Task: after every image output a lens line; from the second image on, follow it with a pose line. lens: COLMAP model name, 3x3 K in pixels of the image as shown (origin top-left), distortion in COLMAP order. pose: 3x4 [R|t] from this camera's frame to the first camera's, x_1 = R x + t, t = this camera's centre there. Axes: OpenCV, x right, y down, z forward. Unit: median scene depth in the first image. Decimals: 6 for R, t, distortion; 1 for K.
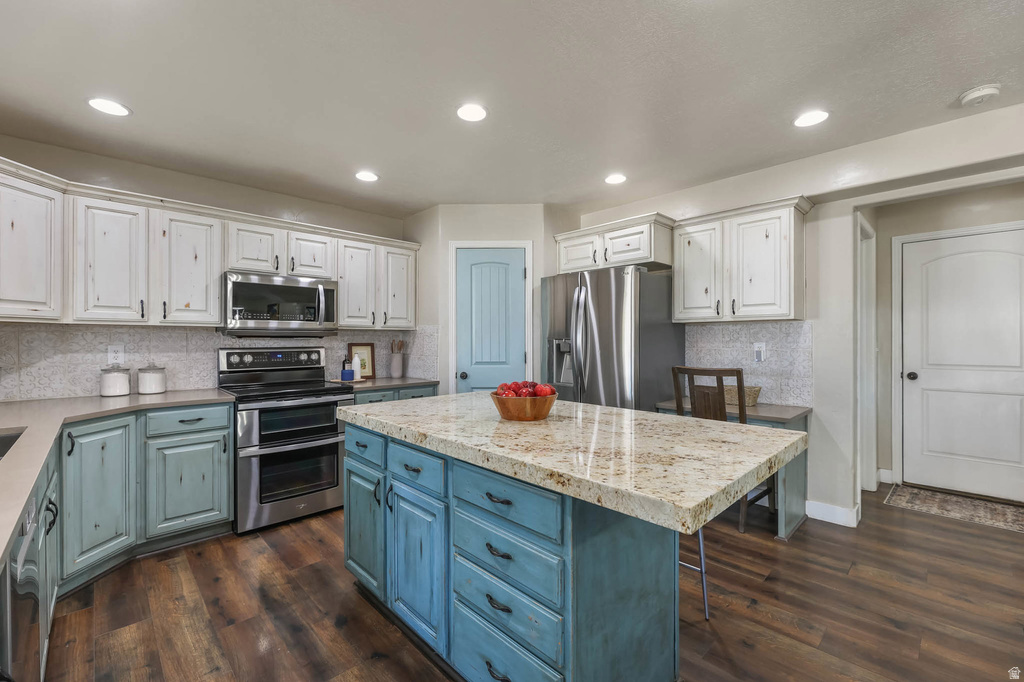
lens RADIAL K [[425.6, 0, 500.3], [0, 425.6, 337.9], [0, 0, 1]] dist [-0.001012, -0.000135]
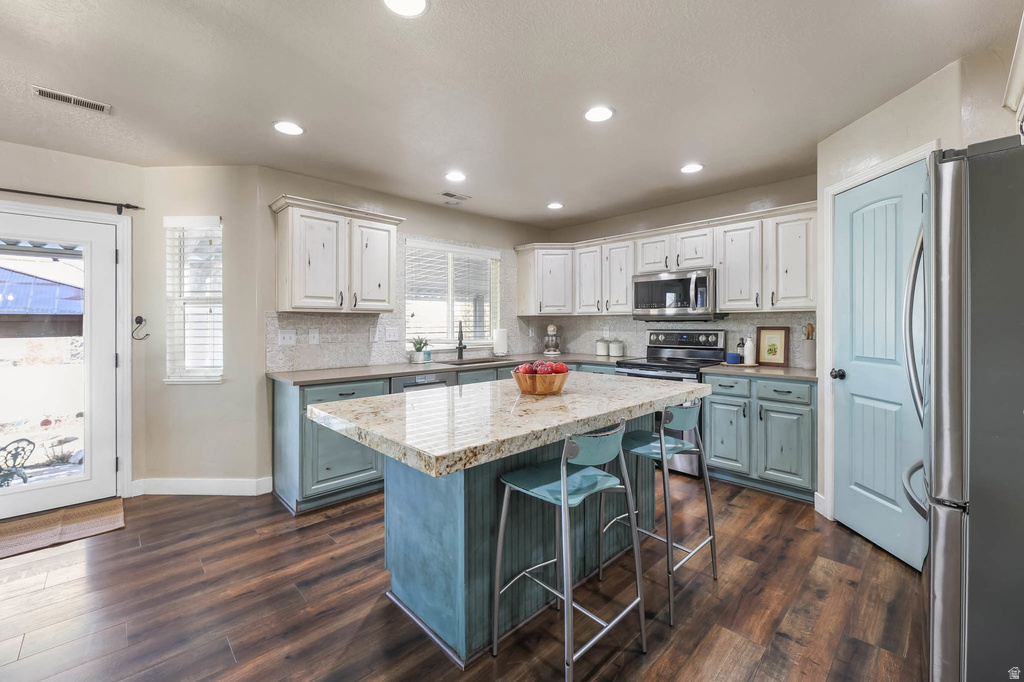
lens RADIAL K [[423.1, 0, 515.5], [0, 423.1, 322.4], [0, 0, 1]] dist [0.008740, 0.000371]
pose [[0.013192, -0.000371, -0.999913, 0.697394], [0.008487, 0.999964, -0.000259, -0.002211], [0.999877, -0.008483, 0.013195, 0.519789]]
